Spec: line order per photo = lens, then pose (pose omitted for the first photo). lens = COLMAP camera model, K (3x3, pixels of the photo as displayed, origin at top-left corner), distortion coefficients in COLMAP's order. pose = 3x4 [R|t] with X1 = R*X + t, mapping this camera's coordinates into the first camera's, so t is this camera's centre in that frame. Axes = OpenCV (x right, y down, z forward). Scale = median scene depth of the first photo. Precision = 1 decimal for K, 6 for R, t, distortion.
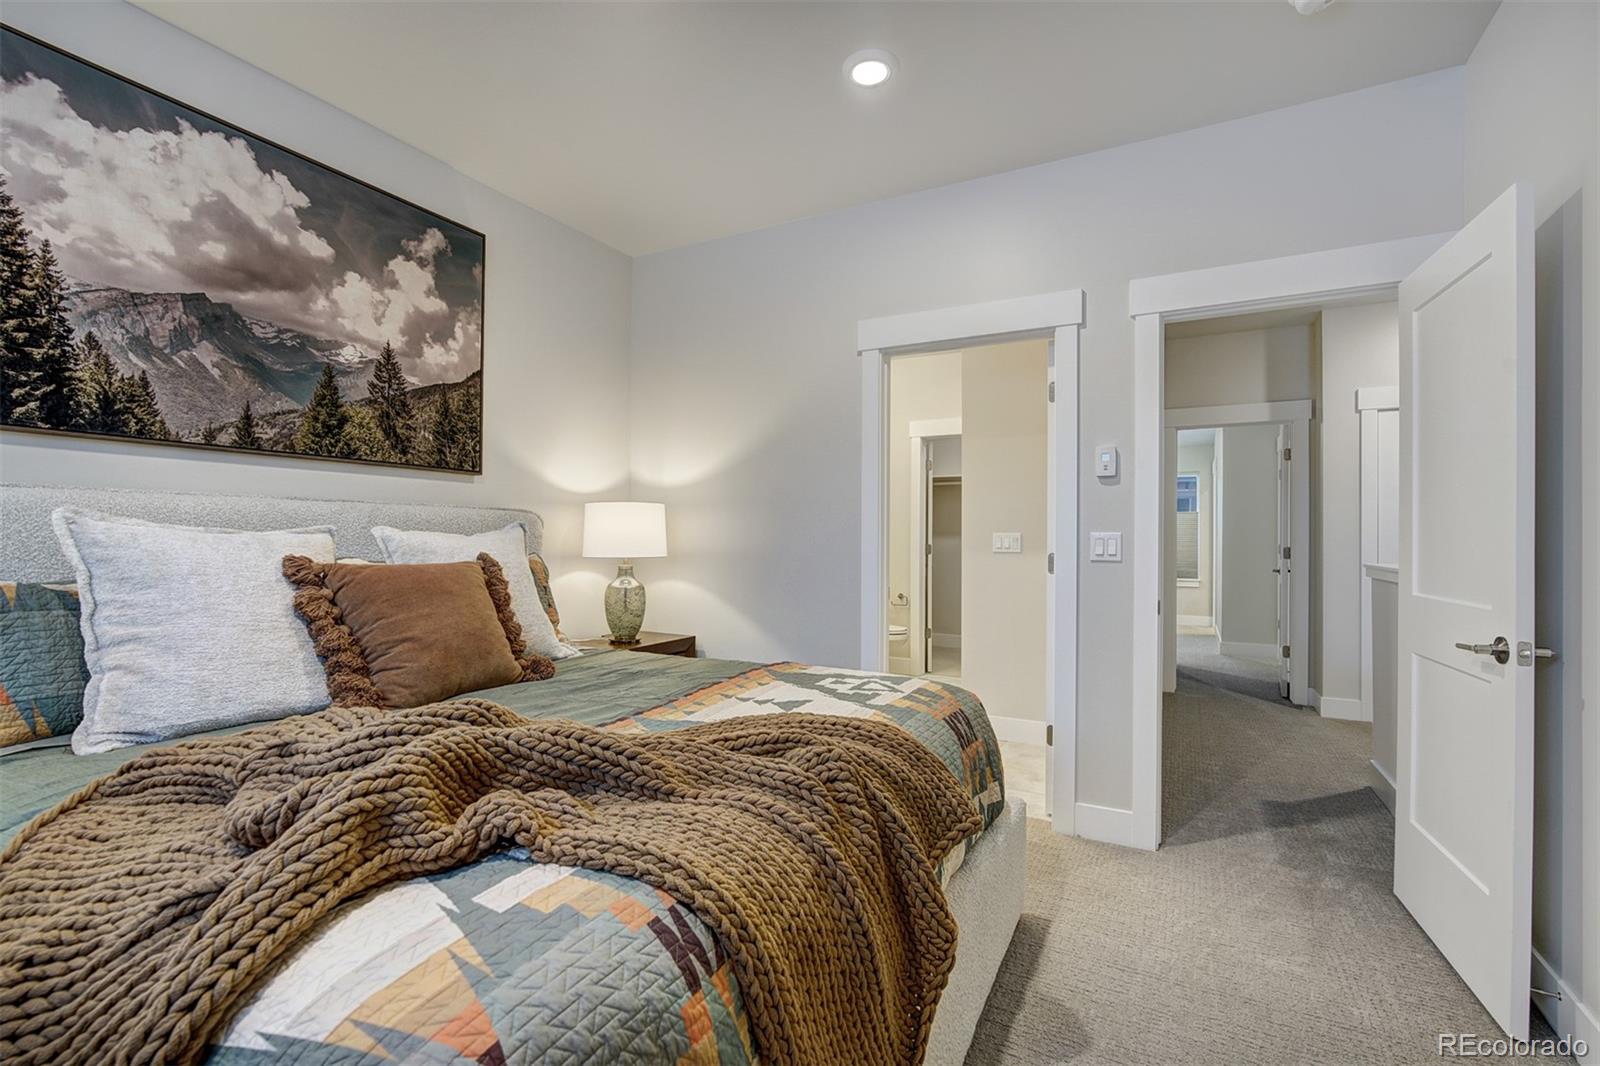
lens RADIAL K [[726.0, 0, 801.1], [0, 726.0, 534.9], [0, 0, 1]] dist [0.000298, 0.000205]
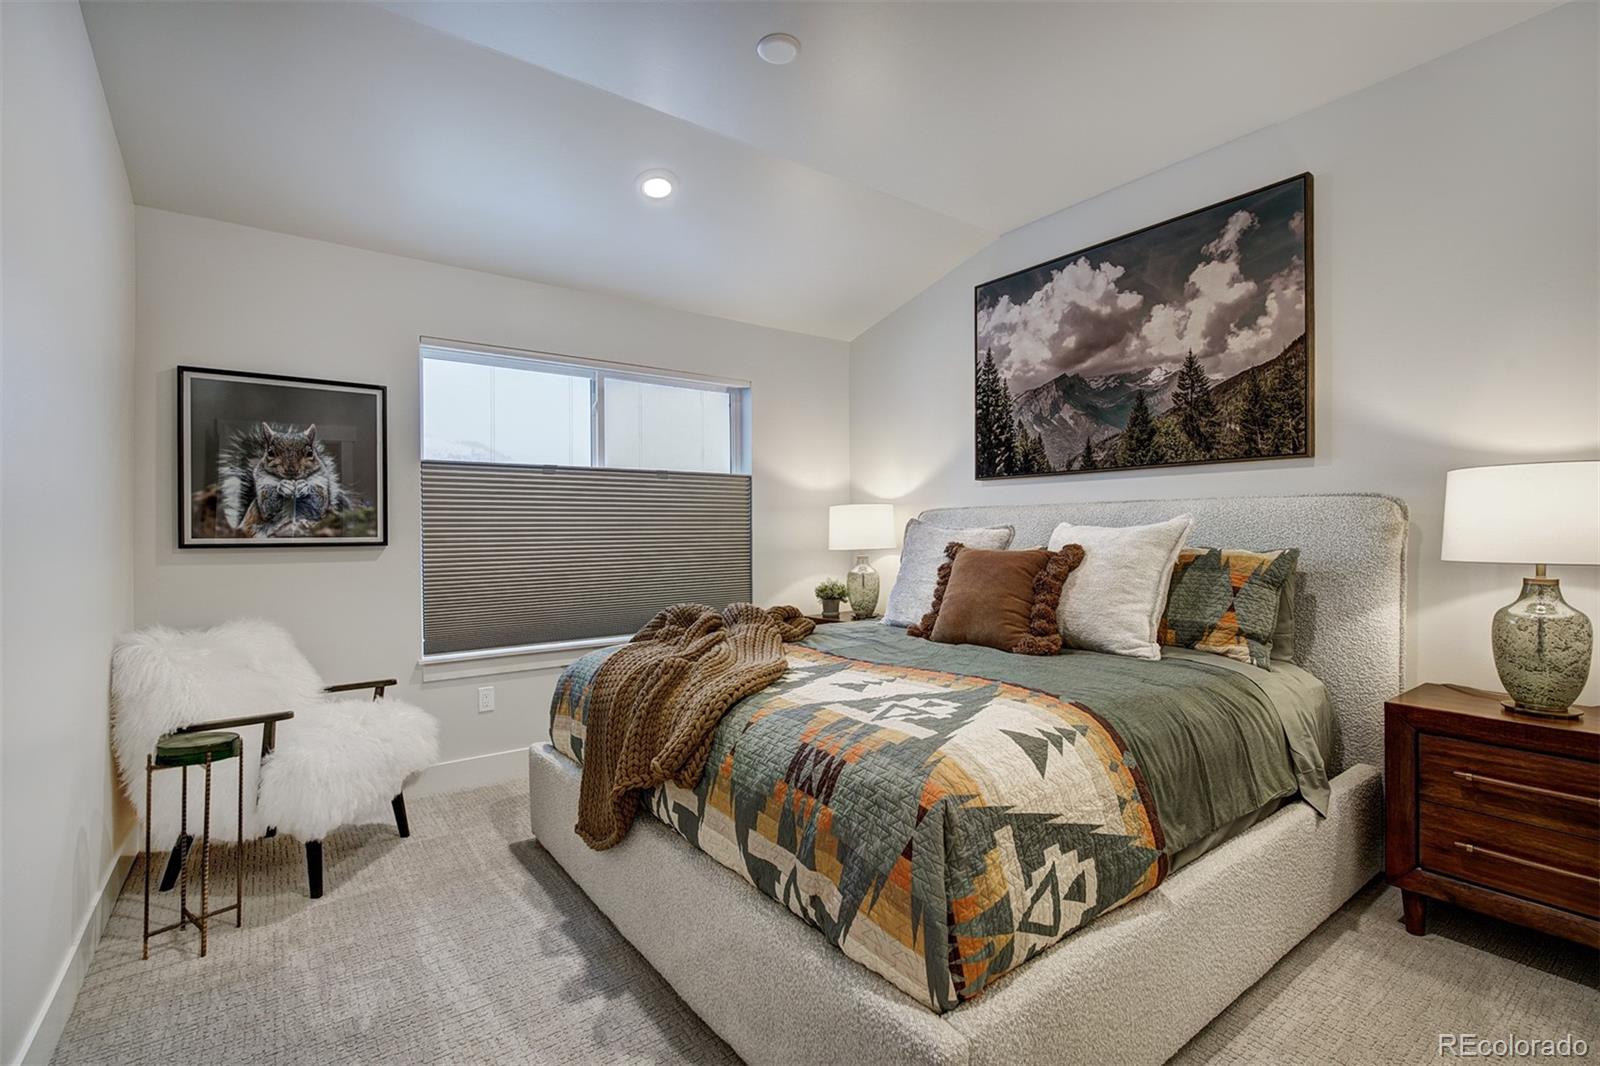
lens RADIAL K [[726.0, 0, 802.8], [0, 726.0, 533.6], [0, 0, 1]] dist [0.000298, 0.000205]
pose [[-0.425300, -0.002590, -0.905049, 0.689865], [0.005225, 0.999972, -0.005317, 0.010932], [0.905037, -0.006990, -0.425274, 0.981457]]
